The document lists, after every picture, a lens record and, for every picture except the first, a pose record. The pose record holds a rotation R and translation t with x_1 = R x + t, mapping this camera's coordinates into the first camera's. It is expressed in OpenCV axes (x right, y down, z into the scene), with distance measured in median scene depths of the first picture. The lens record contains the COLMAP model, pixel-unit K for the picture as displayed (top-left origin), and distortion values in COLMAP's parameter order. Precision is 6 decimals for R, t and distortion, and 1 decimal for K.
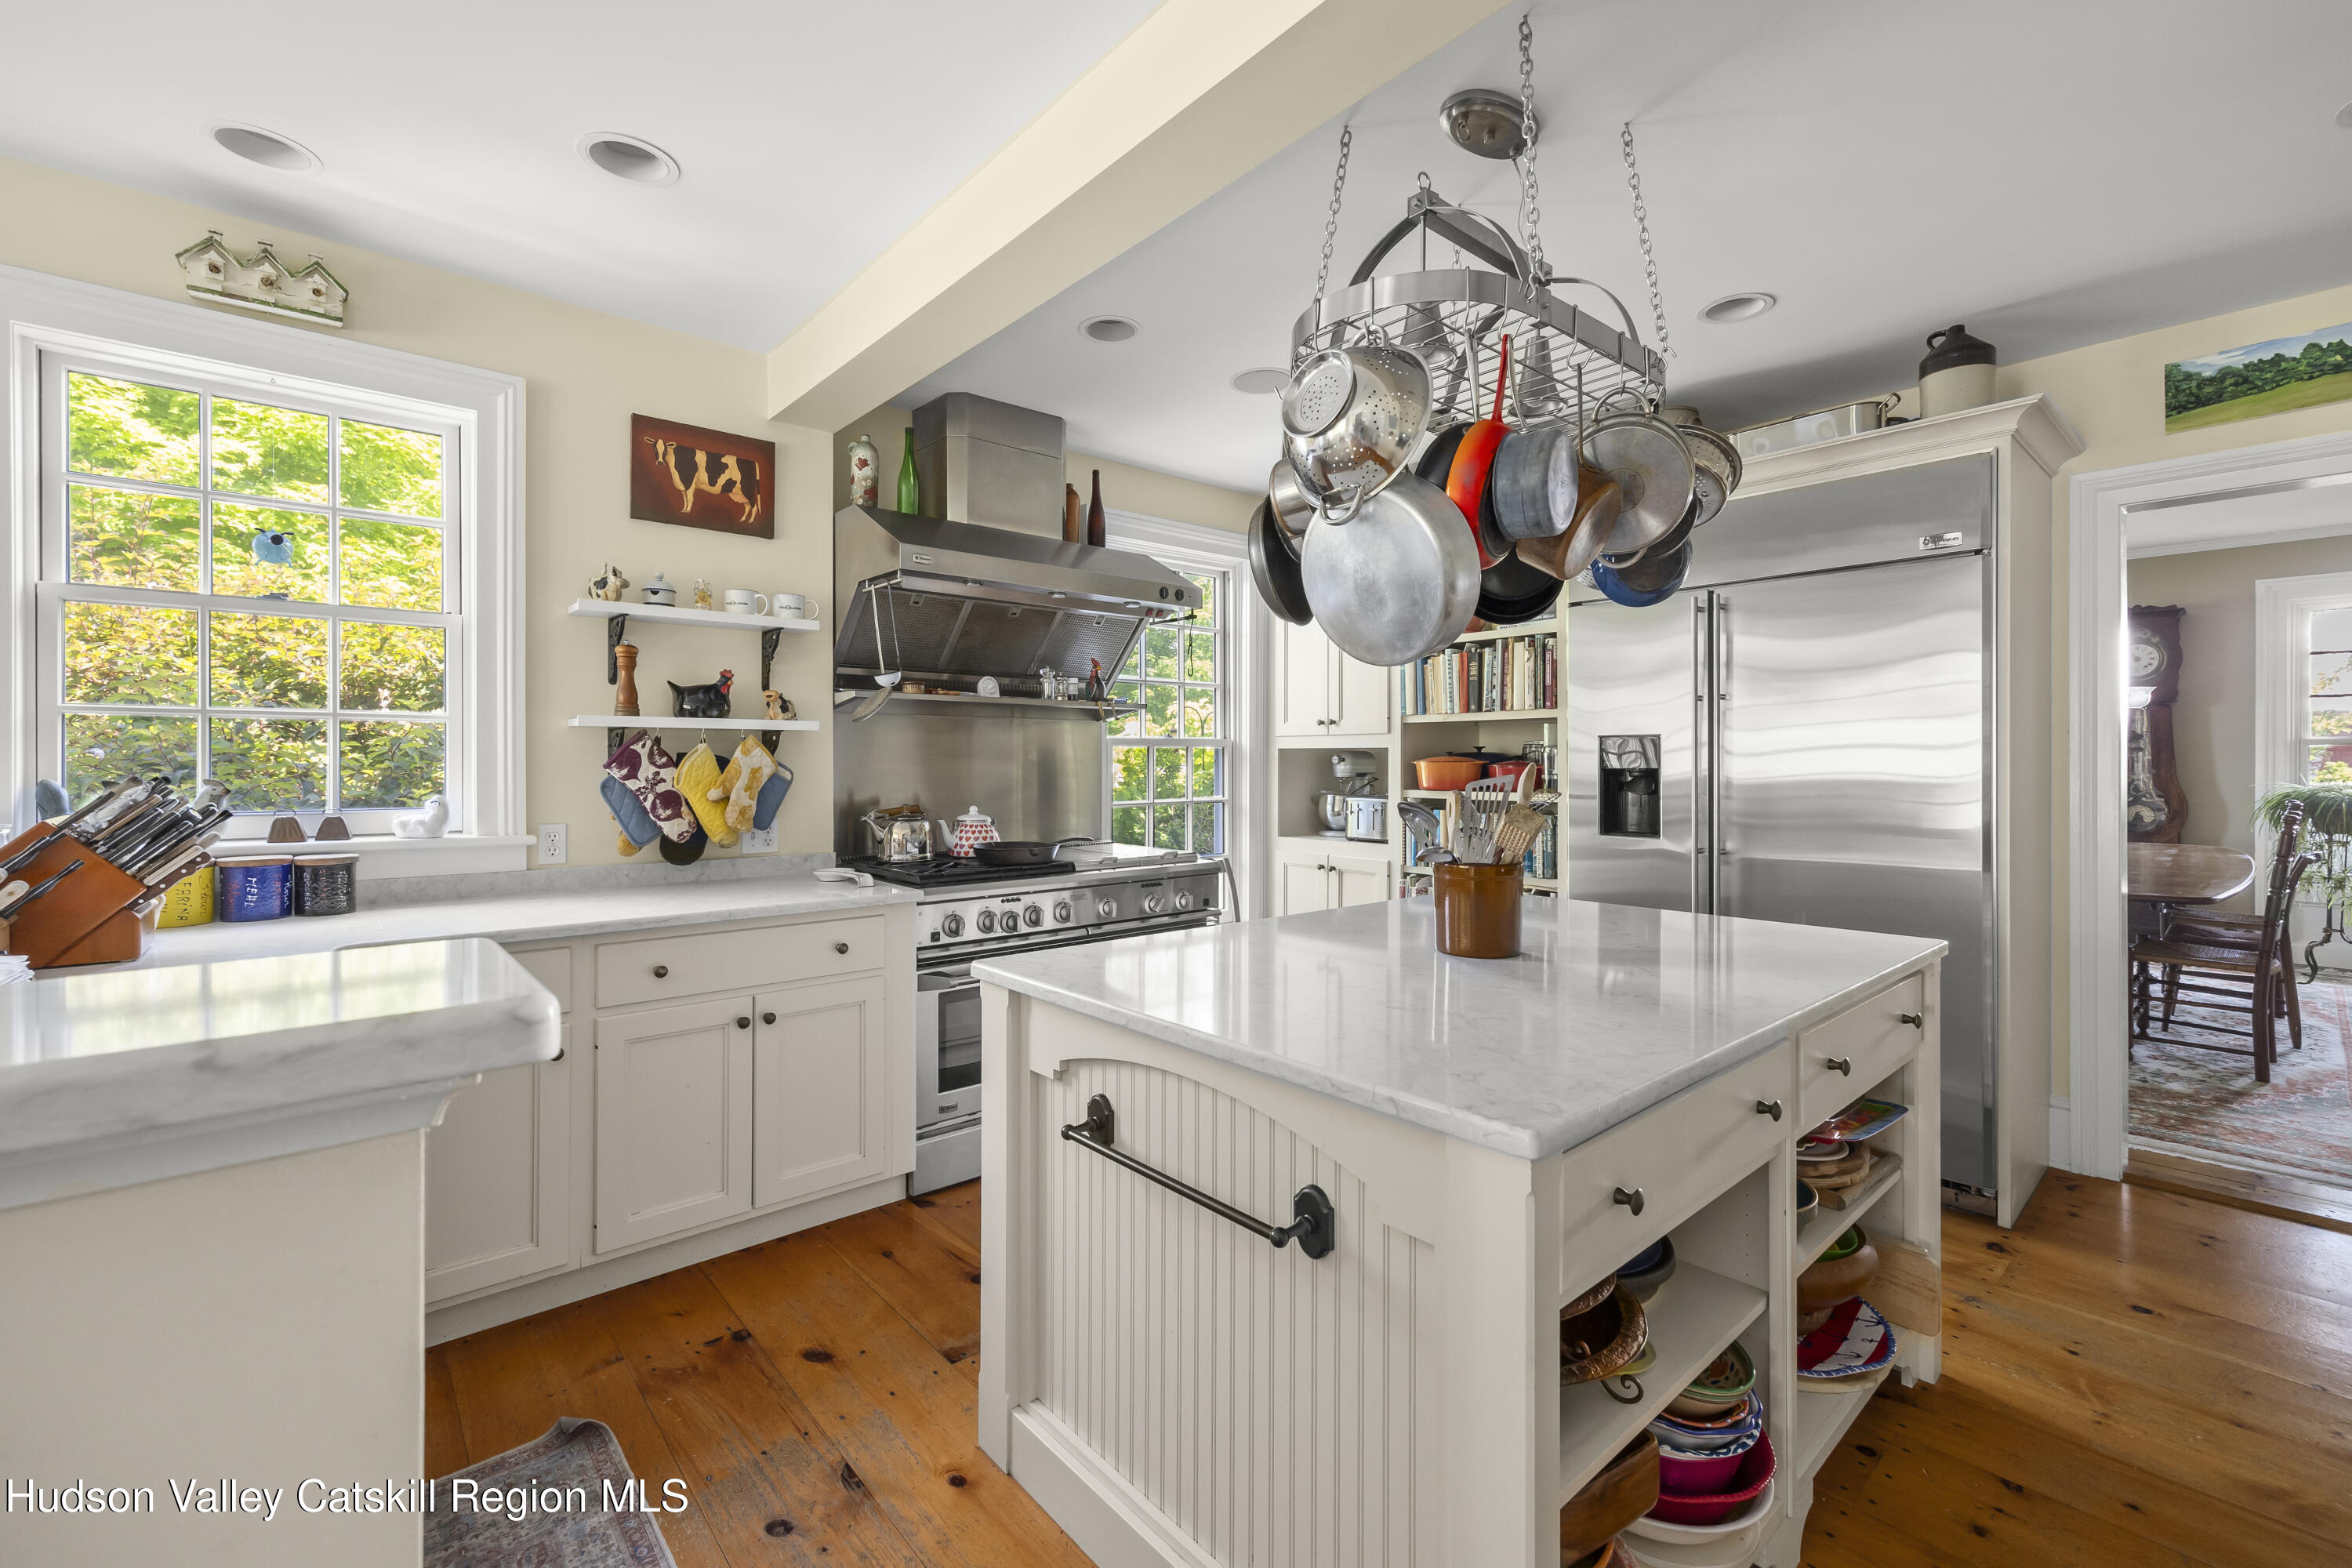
lens RADIAL K [[976.3, 0, 1176.7], [0, 976.3, 768.9], [0, 0, 1]] dist [0.001065, -0.000134]
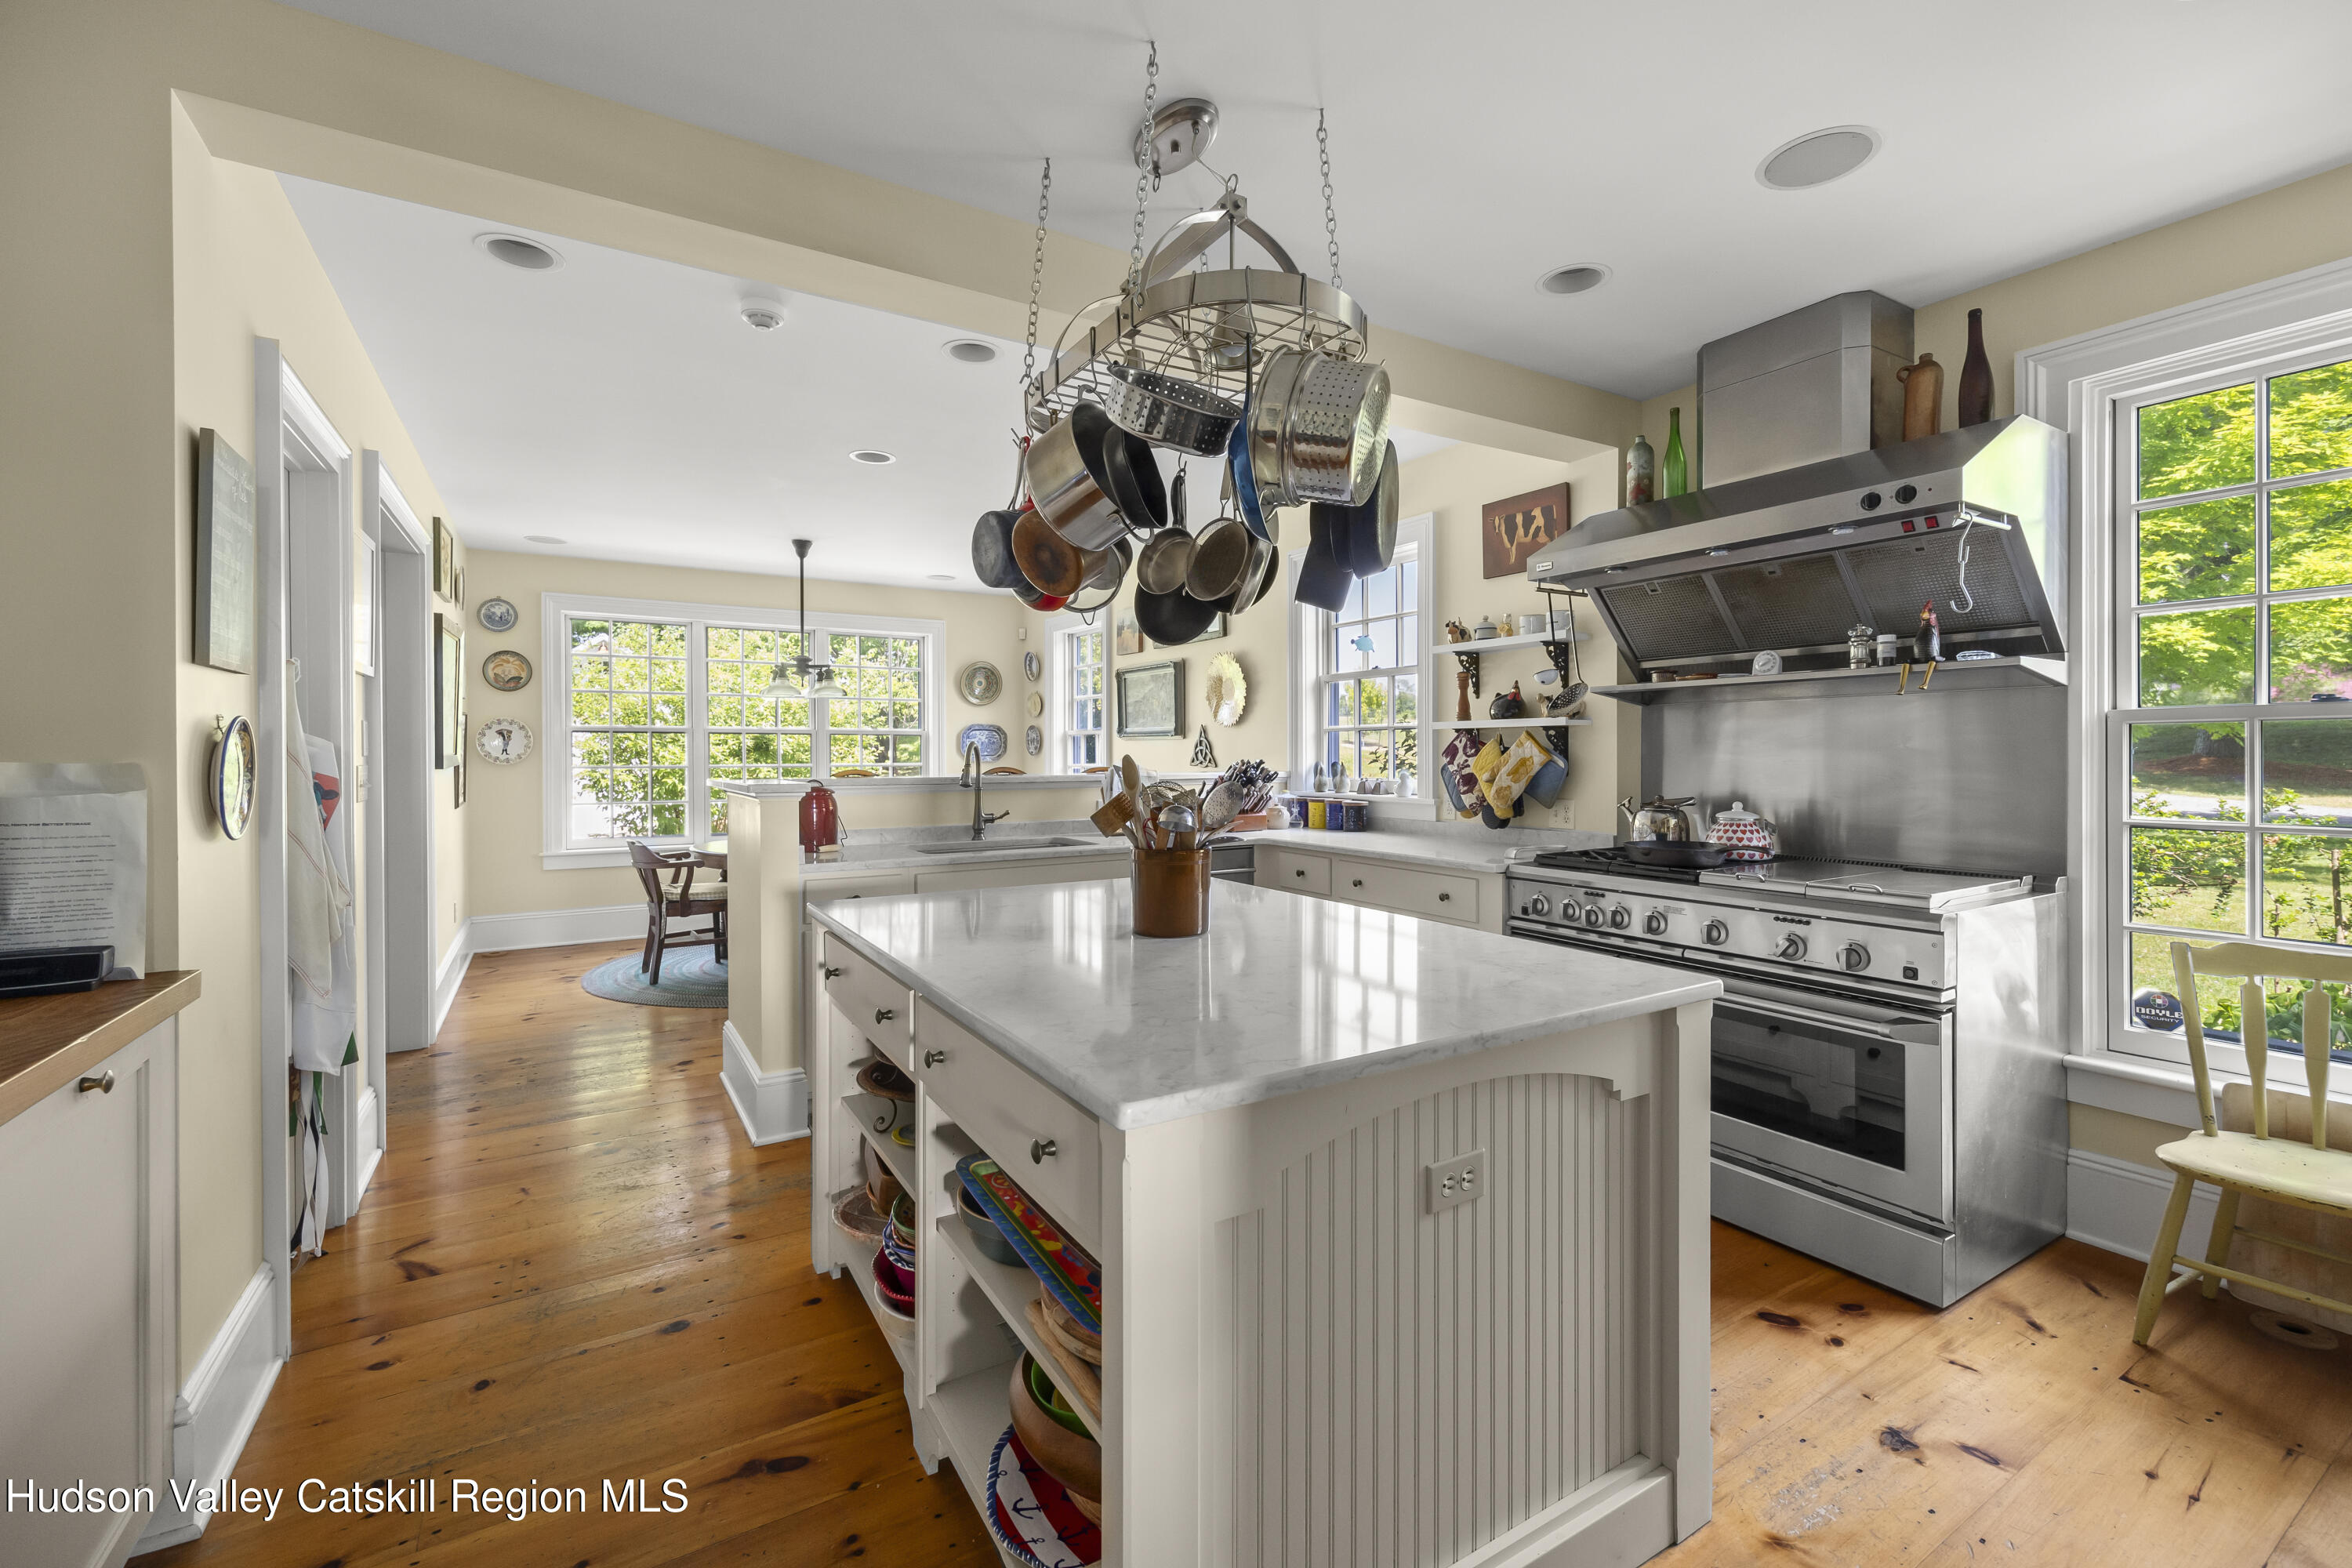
lens RADIAL K [[976.3, 0, 1178.6], [0, 976.3, 761.0], [0, 0, 1]] dist [0.001065, -0.000134]
pose [[-0.155064, 0.006406, -0.987884, 0.888468], [-0.005827, 0.999956, 0.007399, -0.003027], [0.987887, 0.006904, -0.155020, 0.772624]]
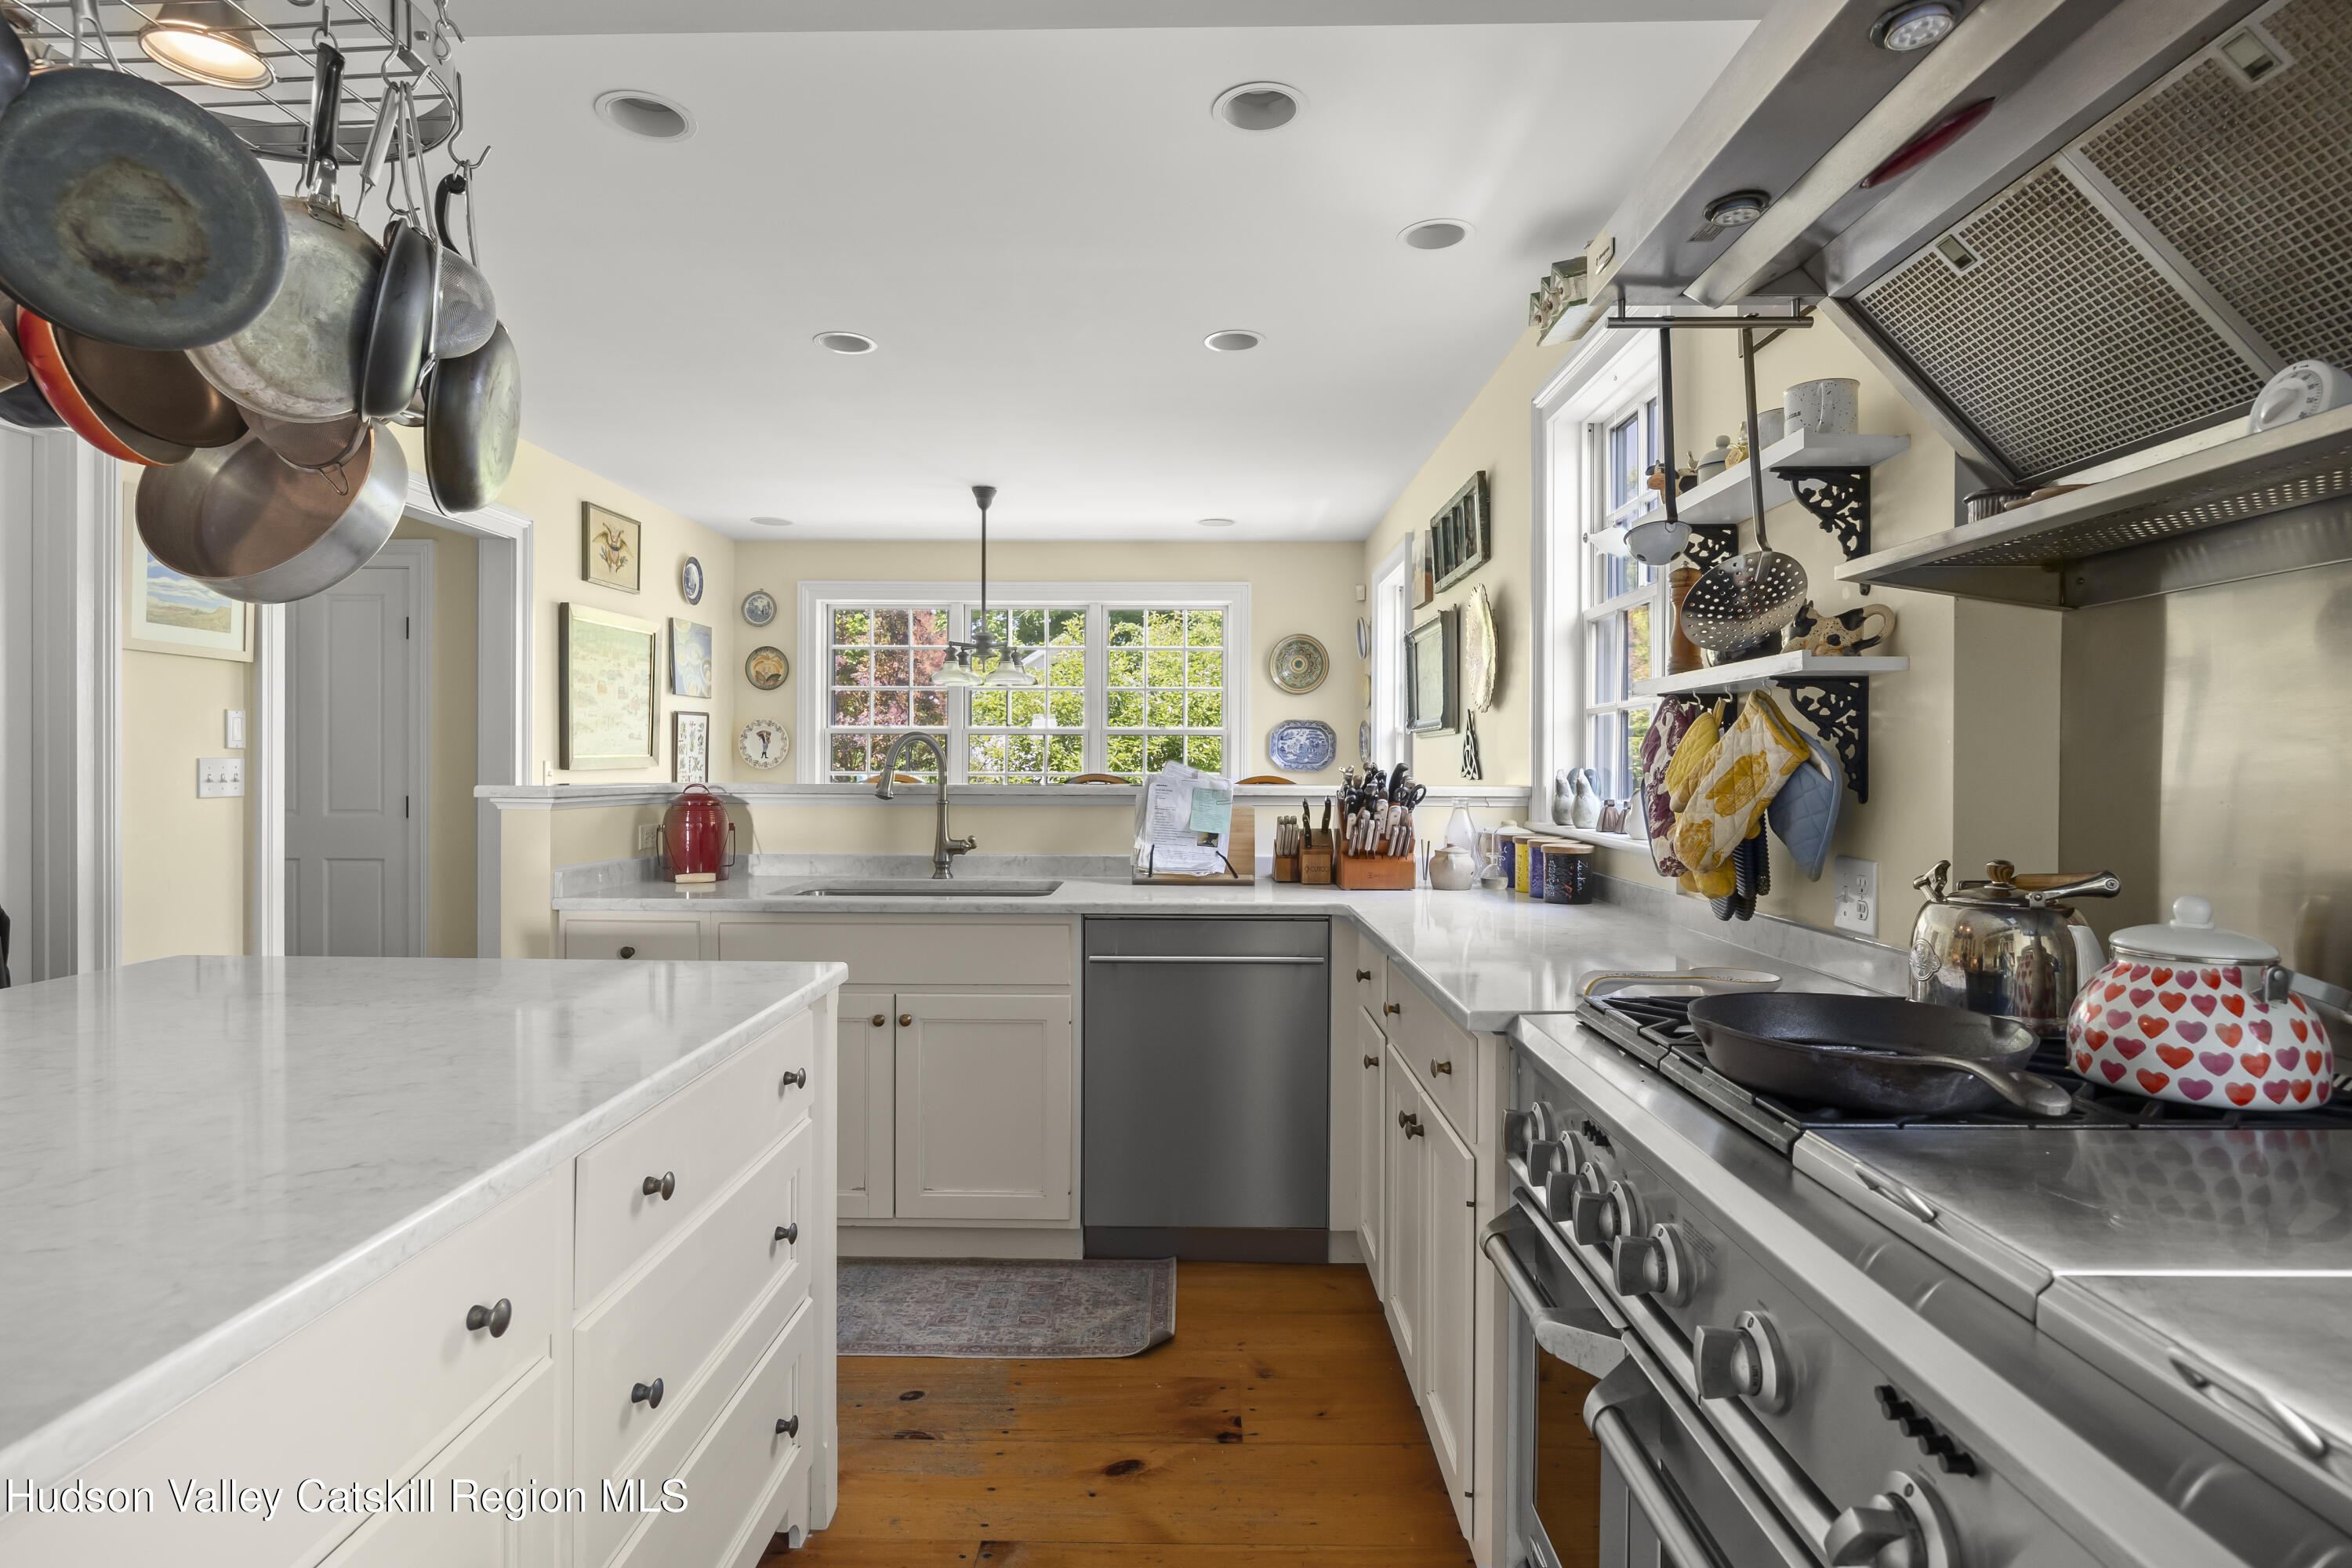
lens RADIAL K [[1188.2, 0, 1161.1], [0, 1188.2, 768.9], [0, 0, 1]] dist [-0.005753, -0.000730]
pose [[-0.670412, -0.003399, -0.741981, 0.253967], [-0.011256, 0.999921, 0.005589, 0.006969], [0.741903, 0.012099, -0.670398, 1.217189]]
